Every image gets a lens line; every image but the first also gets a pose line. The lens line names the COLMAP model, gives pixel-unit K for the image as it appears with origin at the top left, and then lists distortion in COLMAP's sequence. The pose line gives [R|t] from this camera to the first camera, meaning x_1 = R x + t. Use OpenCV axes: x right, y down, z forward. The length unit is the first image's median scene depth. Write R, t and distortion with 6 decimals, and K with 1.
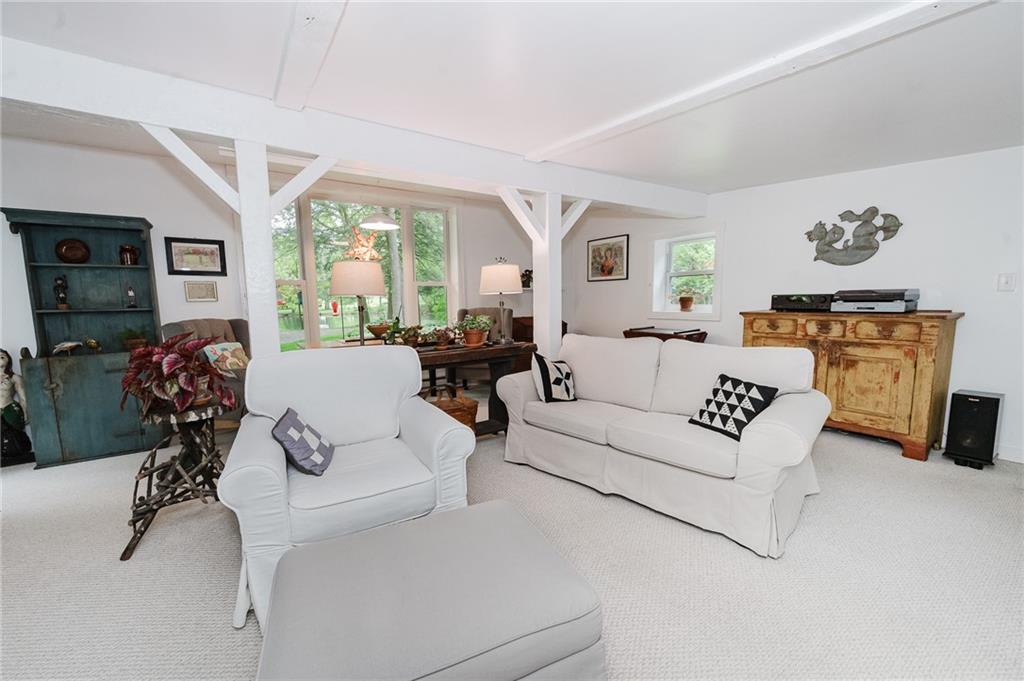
lens RADIAL K [[404.9, 0, 508.9], [0, 404.9, 344.3], [0, 0, 1]] dist [0.001173, -0.000016]
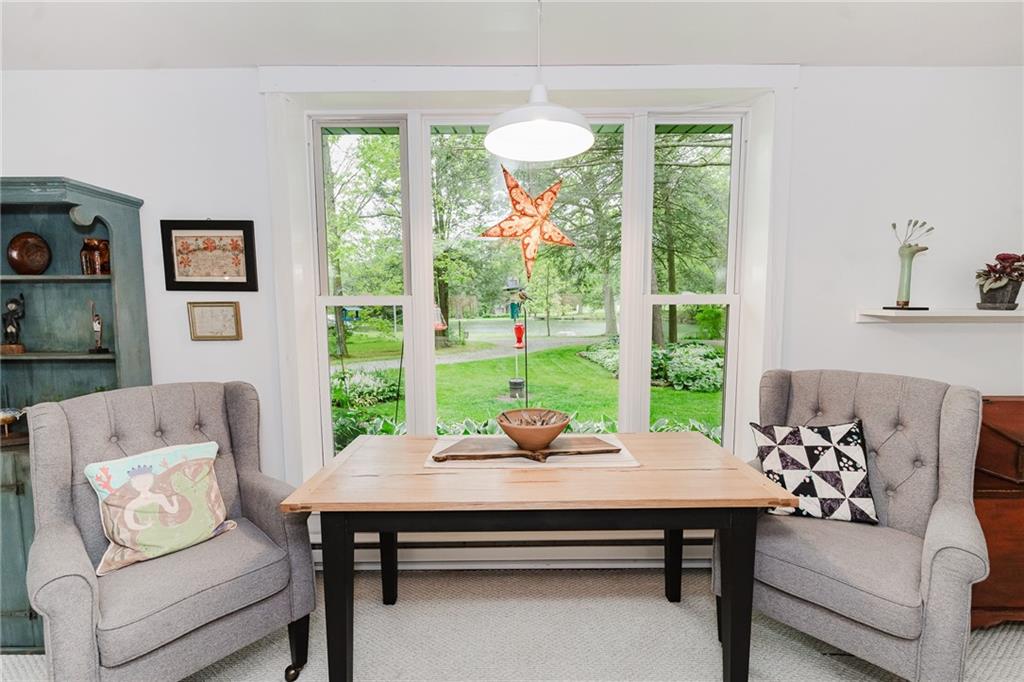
lens RADIAL K [[431.1, 0, 509.0], [0, 431.1, 341.2], [0, 0, 1]] dist [0.000023, -0.000058]
pose [[0.828715, 0.056959, -0.556765, -0.139075], [-0.070398, 0.997515, -0.002734, -0.134271], [0.555225, 0.041461, 0.830666, 0.775345]]
